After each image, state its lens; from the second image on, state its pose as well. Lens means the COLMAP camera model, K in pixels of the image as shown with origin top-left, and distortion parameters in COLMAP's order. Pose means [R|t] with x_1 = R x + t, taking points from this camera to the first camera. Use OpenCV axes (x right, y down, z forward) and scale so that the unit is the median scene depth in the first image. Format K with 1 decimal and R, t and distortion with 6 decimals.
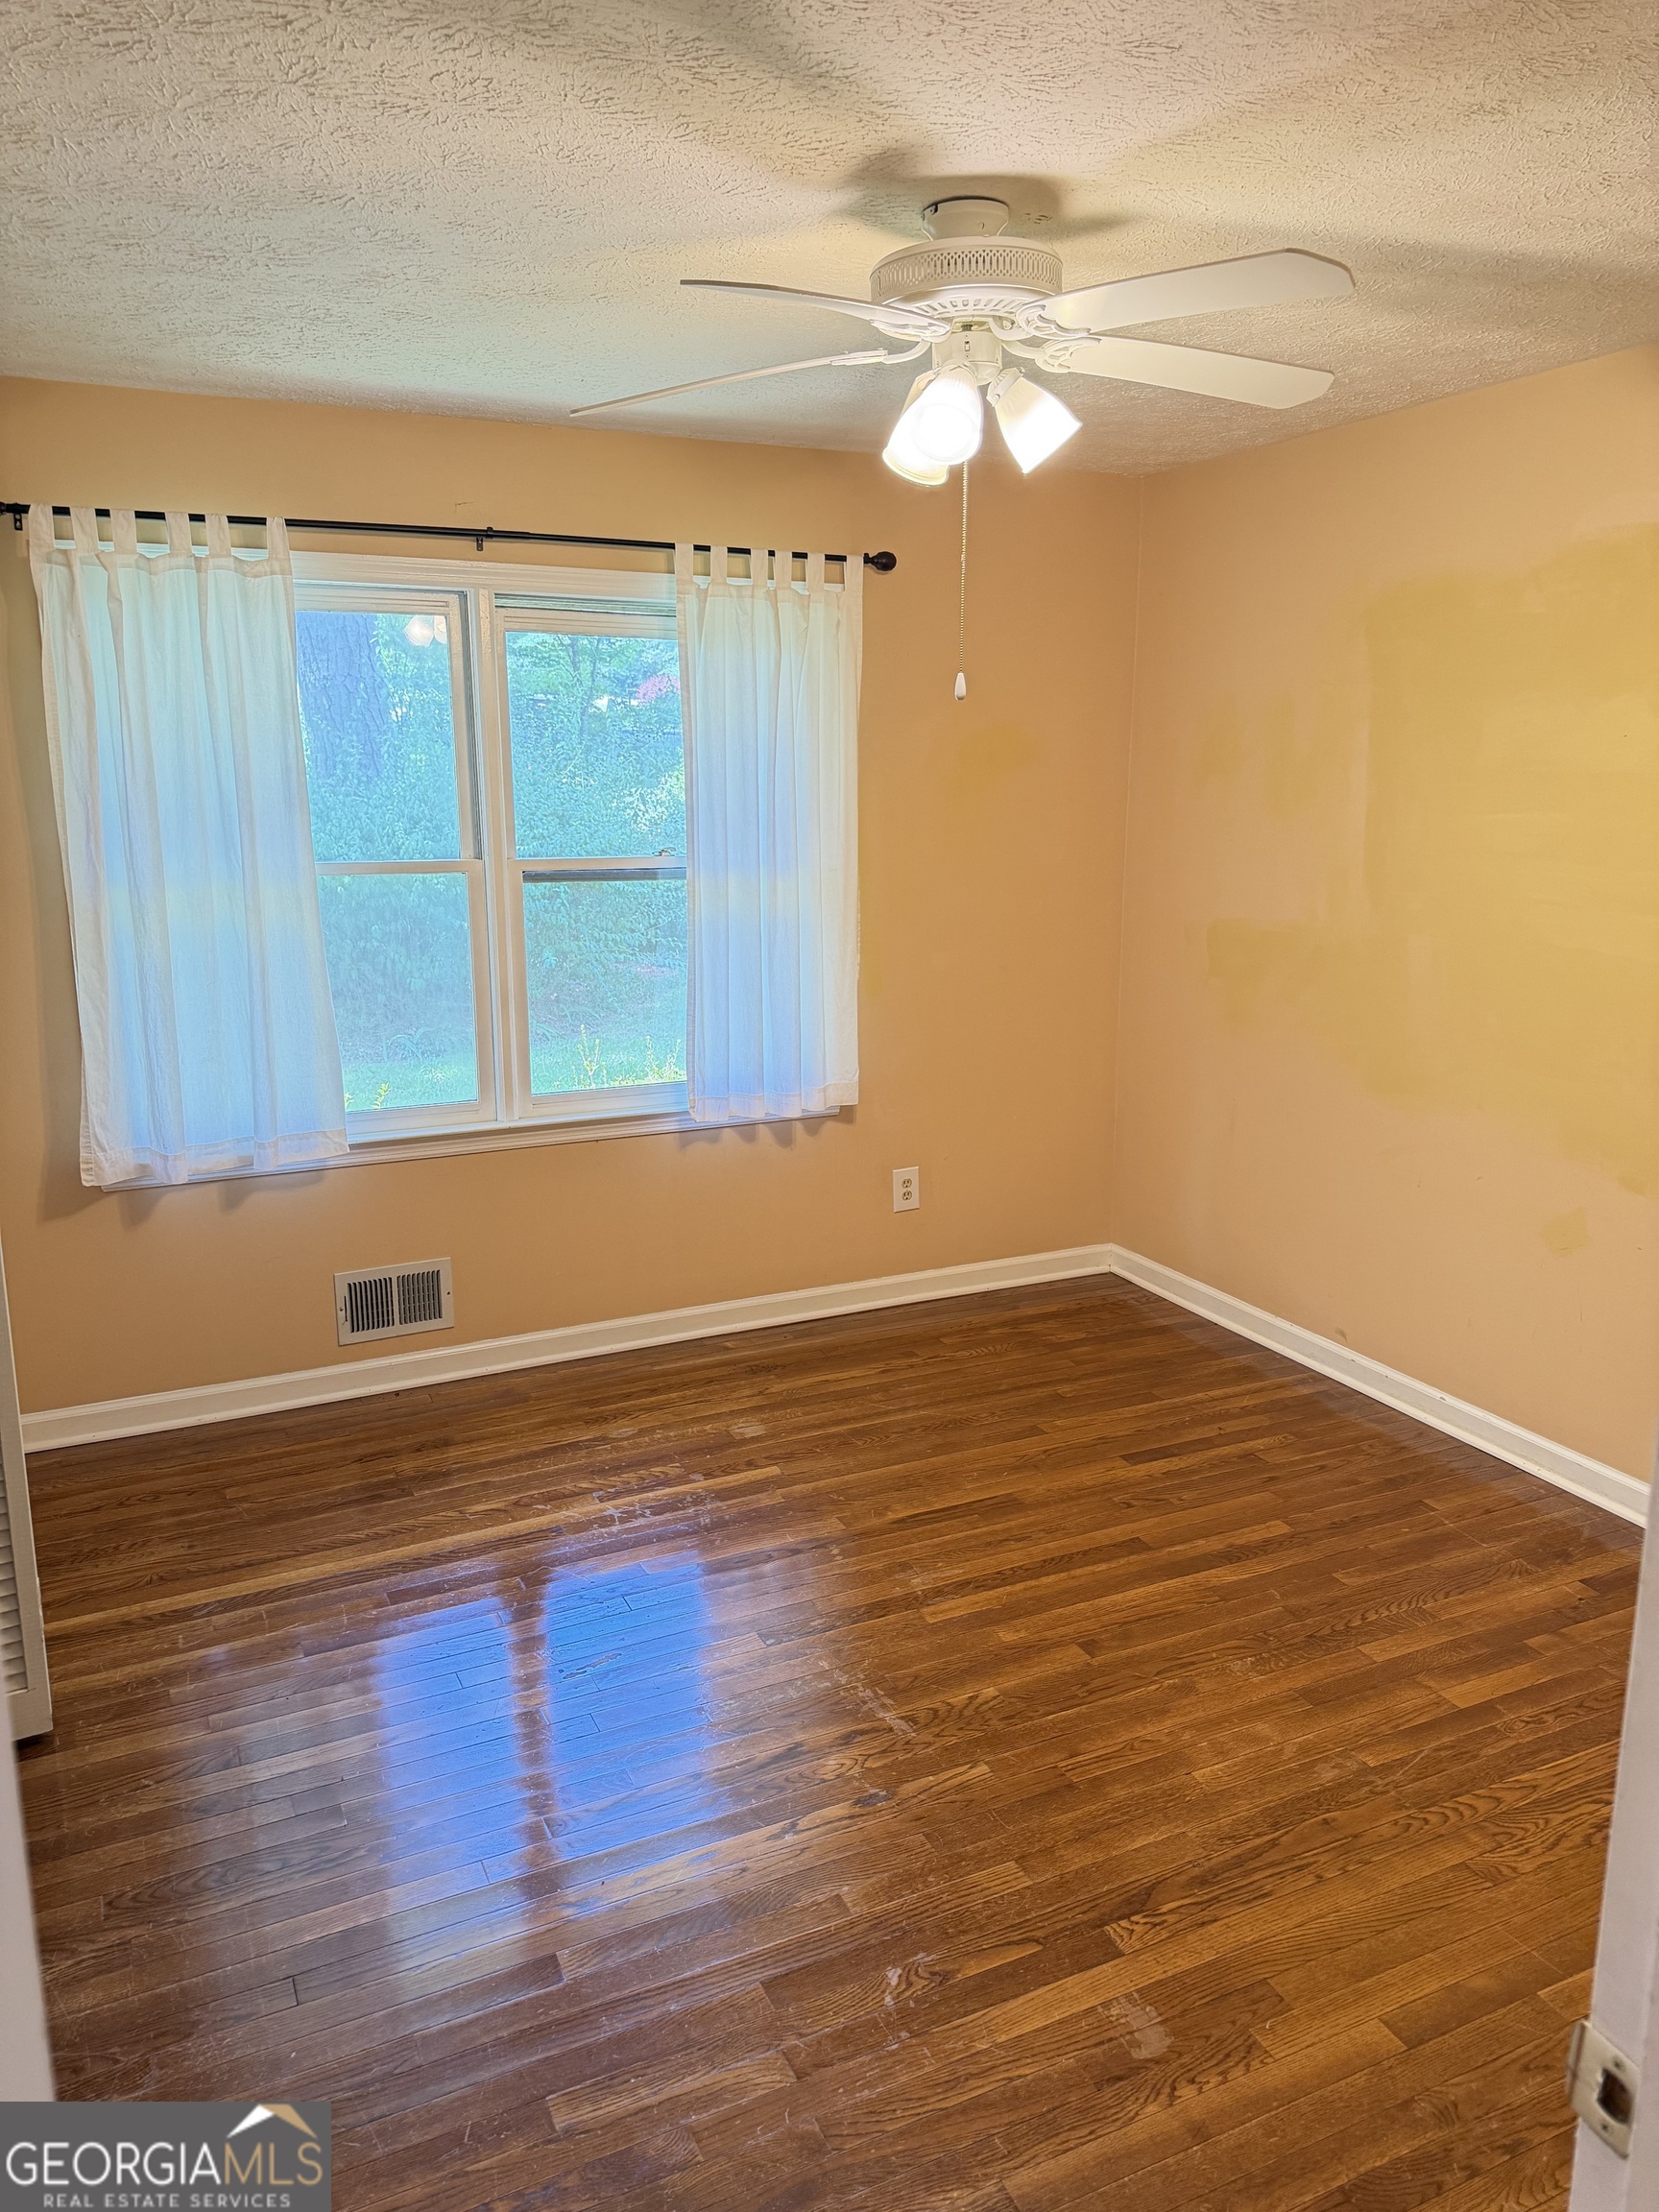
lens RADIAL K [[1558.0, 0, 829.5], [0, 1558.0, 1106.0], [0, 0, 1]] dist [-0.075846, -0.001123]
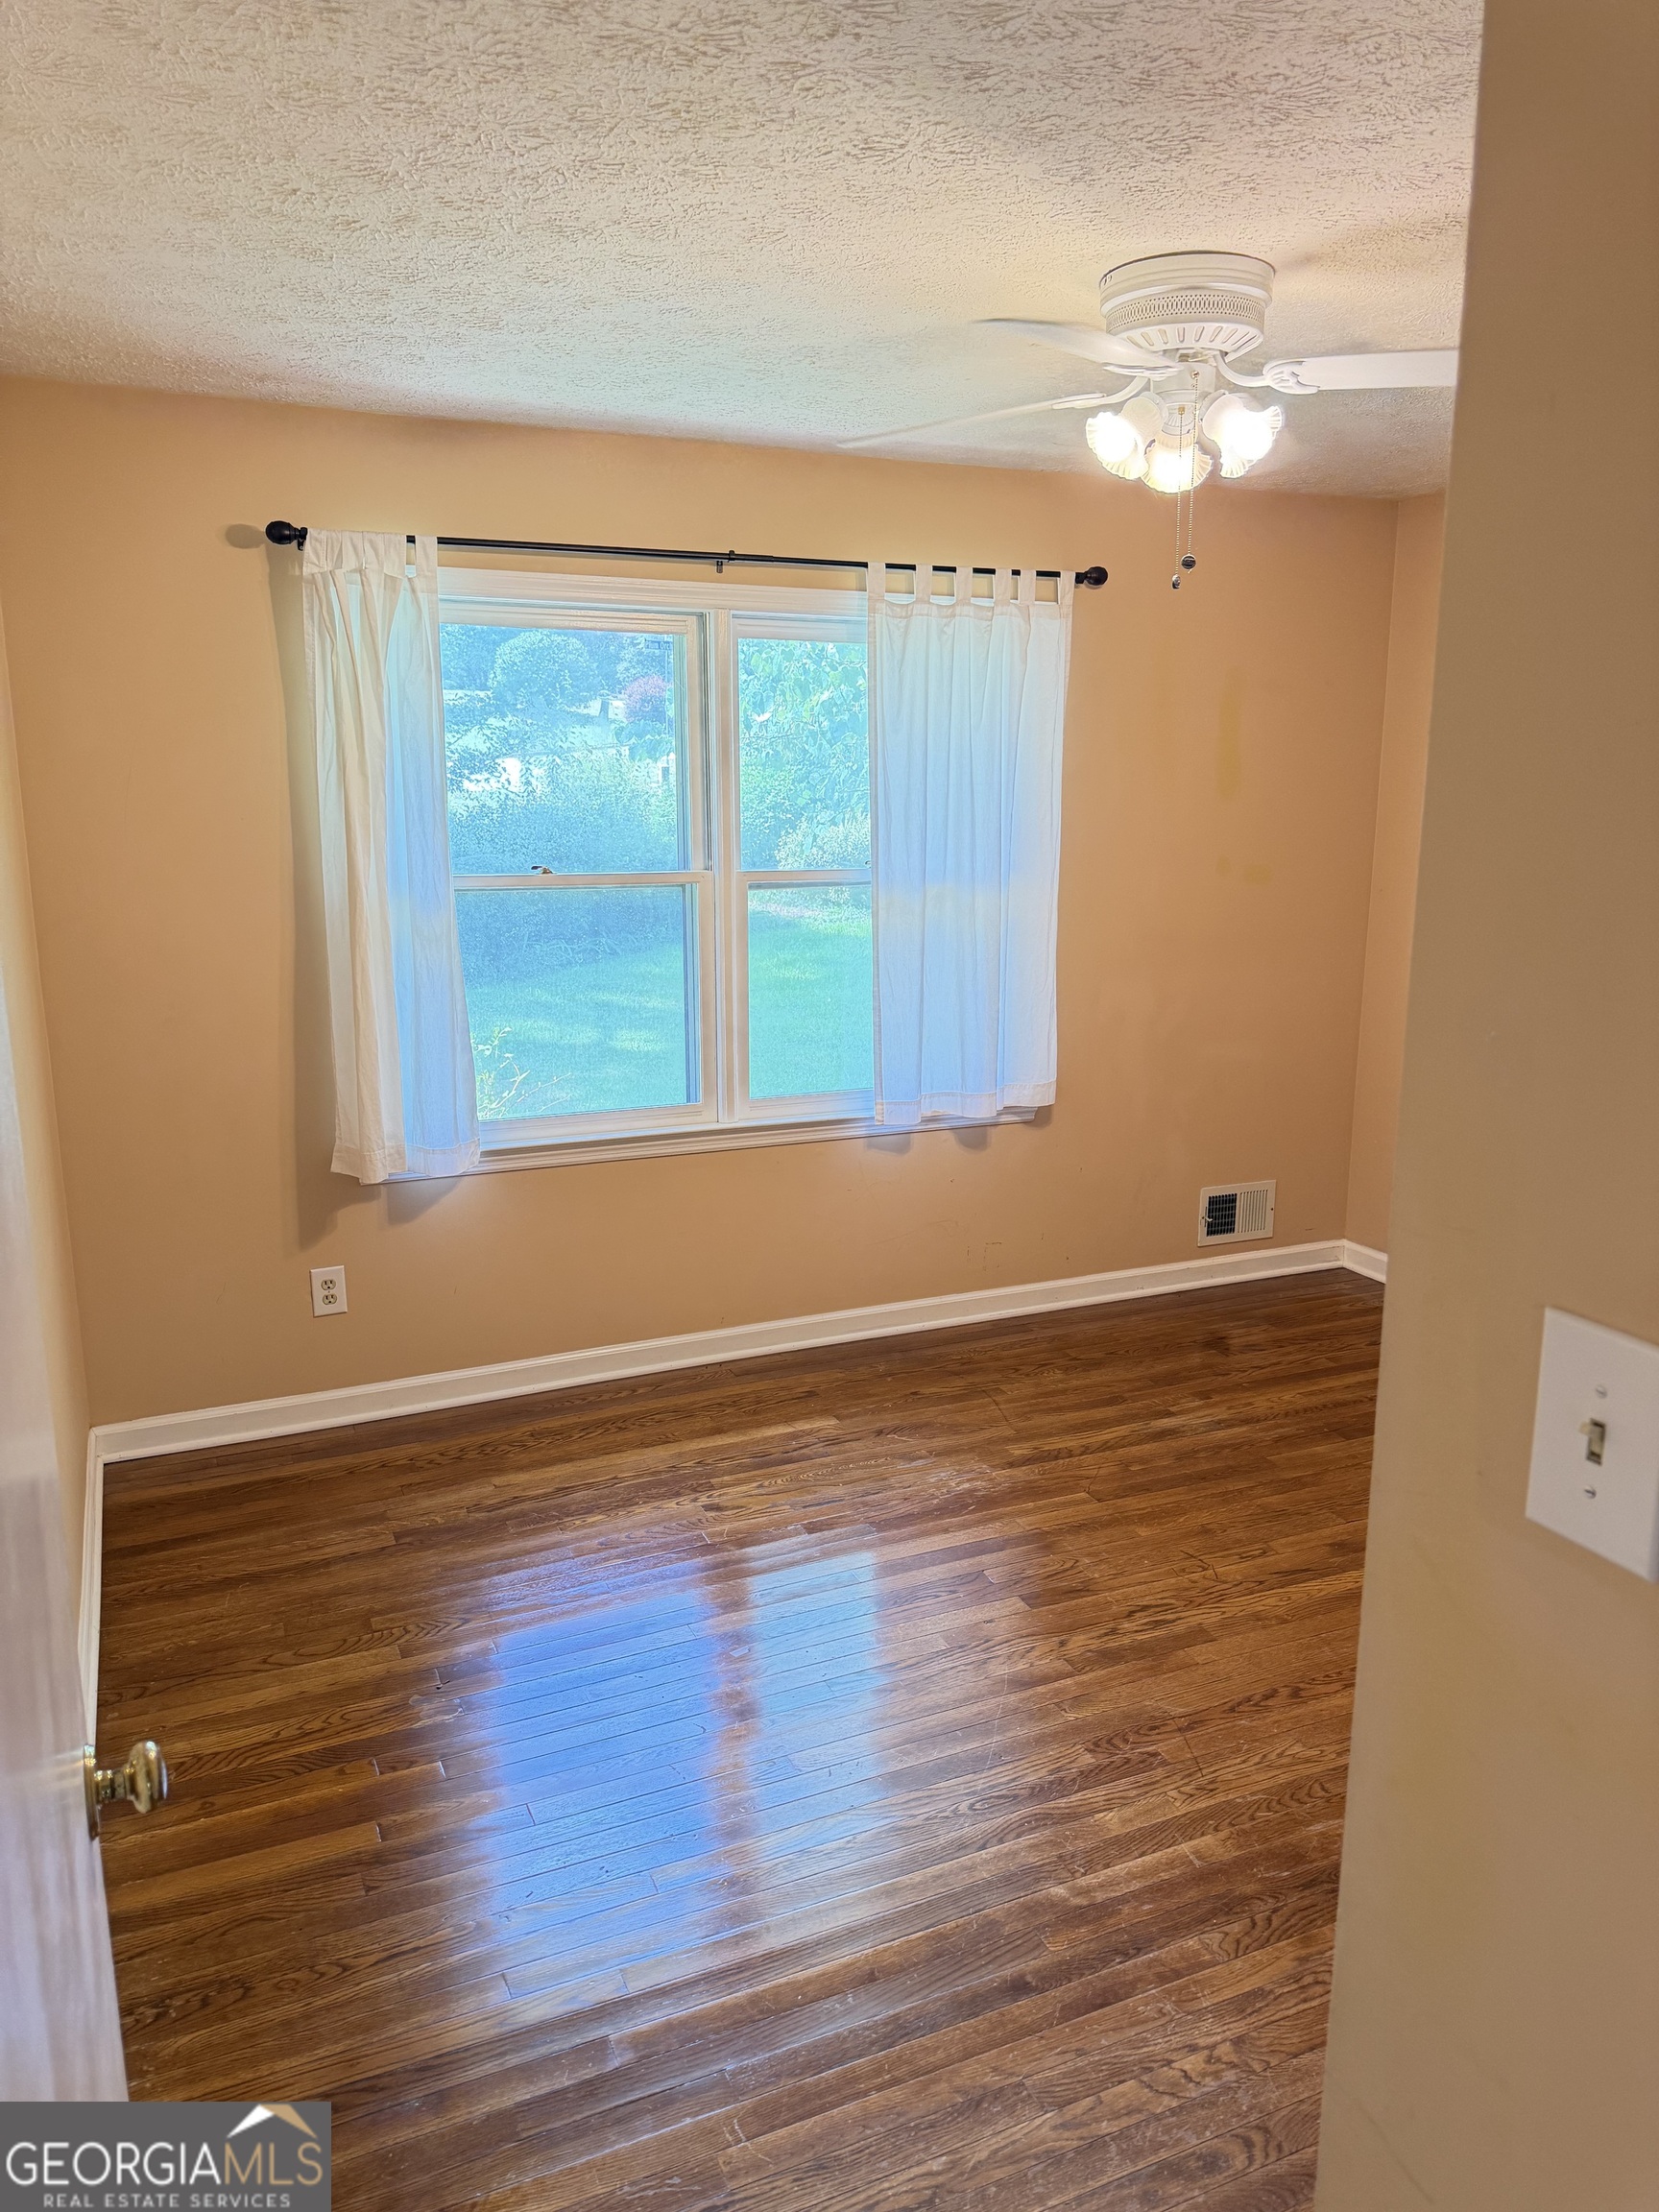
lens RADIAL K [[1553.6, 0, 785.9], [0, 1553.6, 1111.0], [0, 0, 1]] dist [0.077778, -0.217285]
pose [[0.997848, 0.002100, -0.065540, -0.099130], [-0.002546, 0.999974, -0.006730, 0.009470], [0.065524, 0.006882, 0.997827, -0.047393]]
